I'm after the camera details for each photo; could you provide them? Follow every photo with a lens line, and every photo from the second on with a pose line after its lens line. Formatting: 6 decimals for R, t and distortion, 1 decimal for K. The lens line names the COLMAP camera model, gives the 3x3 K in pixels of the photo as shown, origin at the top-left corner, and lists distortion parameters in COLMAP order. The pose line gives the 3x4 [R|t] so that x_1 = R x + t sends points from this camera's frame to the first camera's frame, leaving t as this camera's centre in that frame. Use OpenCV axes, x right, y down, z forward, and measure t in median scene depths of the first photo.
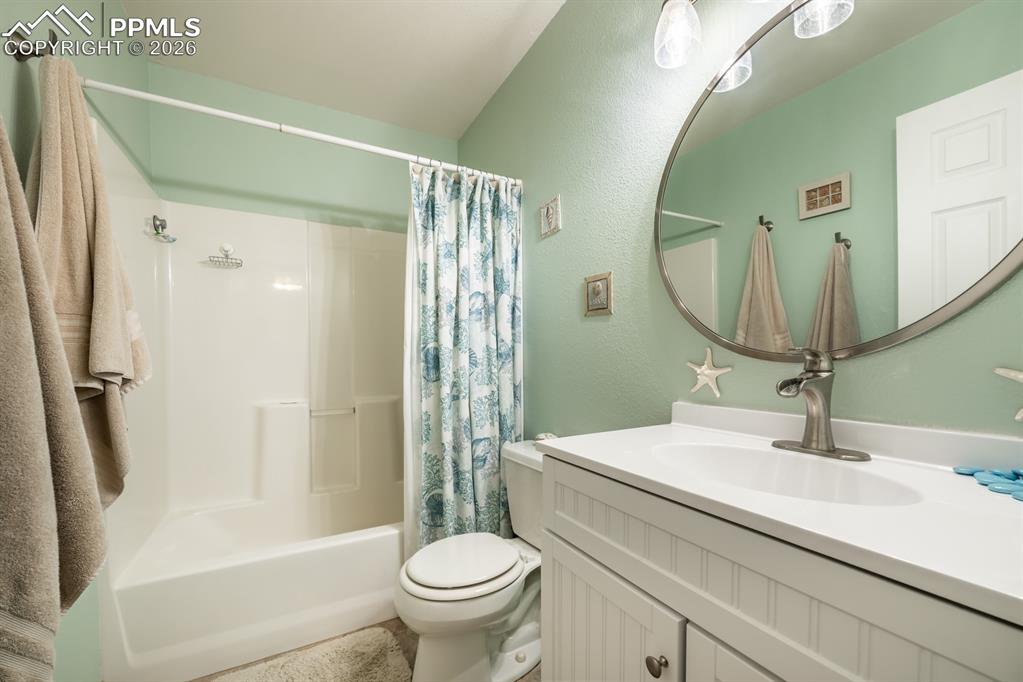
lens RADIAL K [[406.9, 0, 505.1], [0, 406.9, 361.0], [0, 0, 1]] dist [-0.002418, -0.000307]
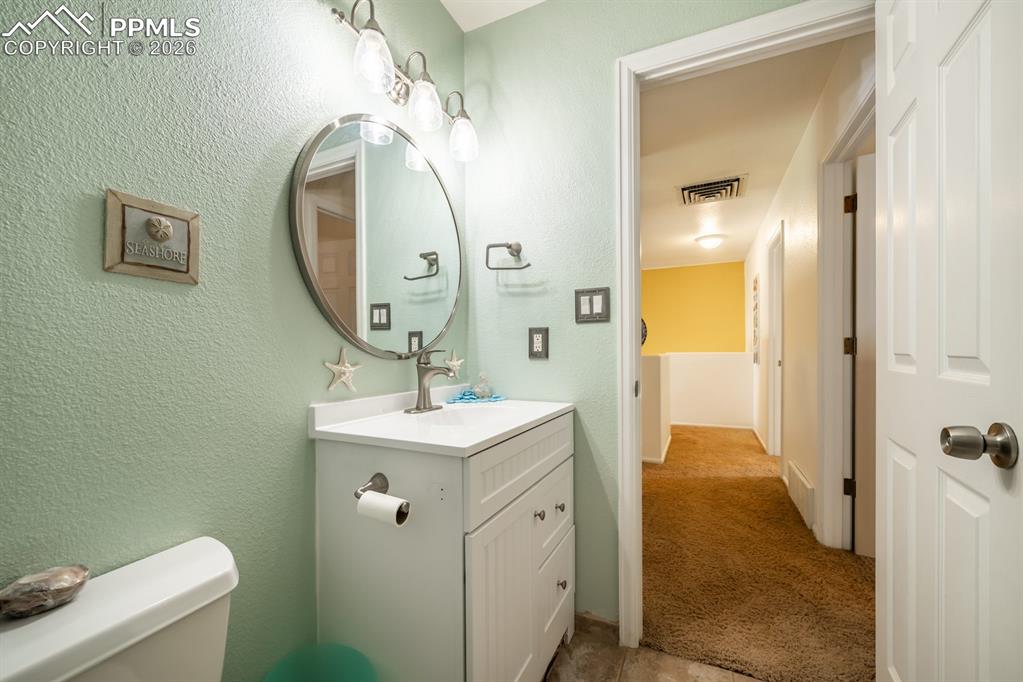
lens RADIAL K [[406.9, 0, 511.8], [0, 406.9, 347.9], [0, 0, 1]] dist [-0.002418, -0.000307]
pose [[-0.590738, 0.020725, 0.806597, -0.481209], [0.019504, 0.999745, -0.011404, -0.008133], [-0.806628, 0.008995, -0.590991, 0.970865]]
